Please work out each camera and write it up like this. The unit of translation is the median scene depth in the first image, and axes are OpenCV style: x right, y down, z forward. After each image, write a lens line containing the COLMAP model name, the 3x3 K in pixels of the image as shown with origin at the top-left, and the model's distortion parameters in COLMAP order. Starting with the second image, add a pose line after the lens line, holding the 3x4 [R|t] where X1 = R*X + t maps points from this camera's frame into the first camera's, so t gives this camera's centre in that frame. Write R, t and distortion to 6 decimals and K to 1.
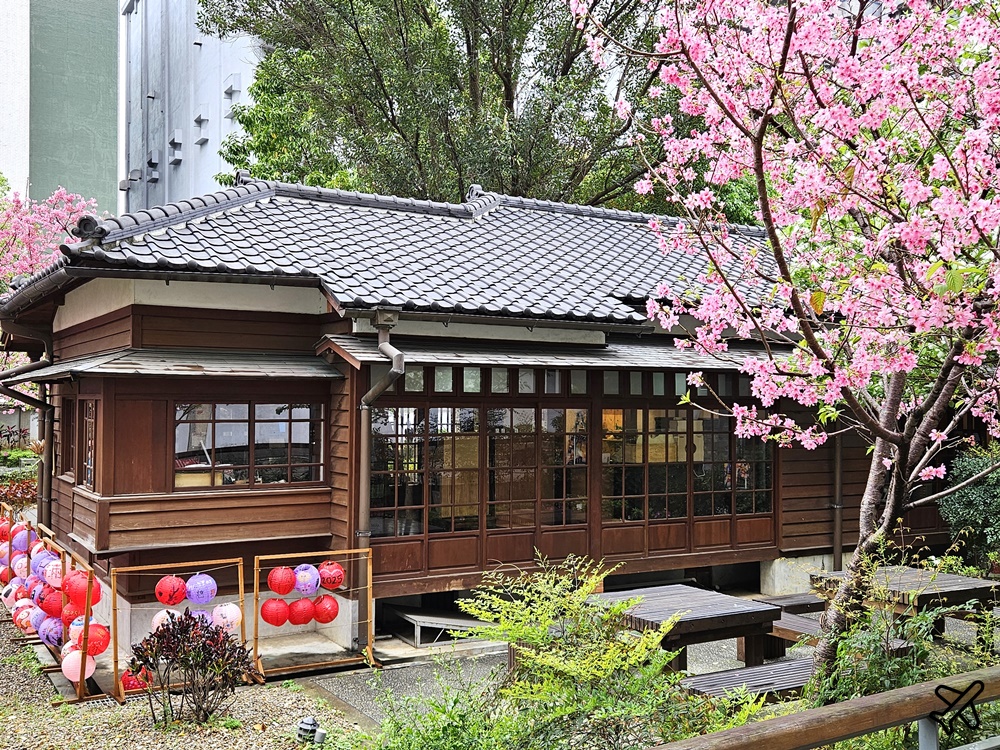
lens RADIAL K [[1047.0, 0, 500.0], [0, 1047.0, 375.0], [0, 0, 1]] dist [0.061134, -0.002698]
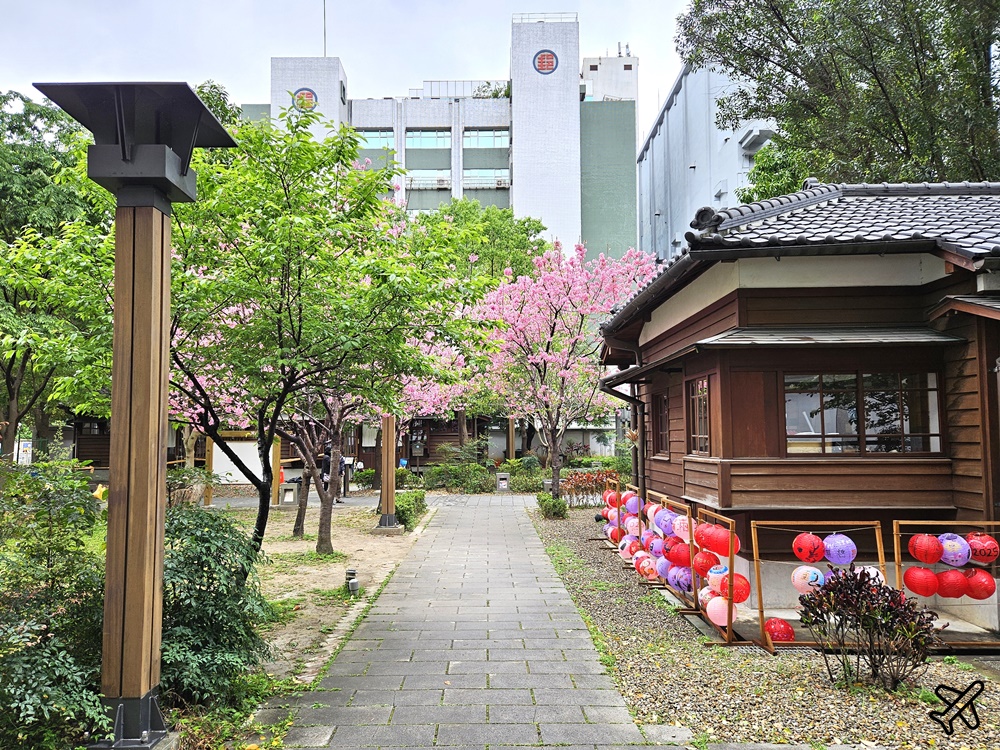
lens RADIAL K [[765.3, 0, 478.6], [0, 765.3, 361.6], [0, 0, 1]] dist [0.027768, -0.004371]
pose [[0.851163, -0.054024, -0.522114, -0.163118], [0.020207, 0.997324, -0.070253, 0.062312], [0.524512, 0.049247, 0.849977, 0.169468]]
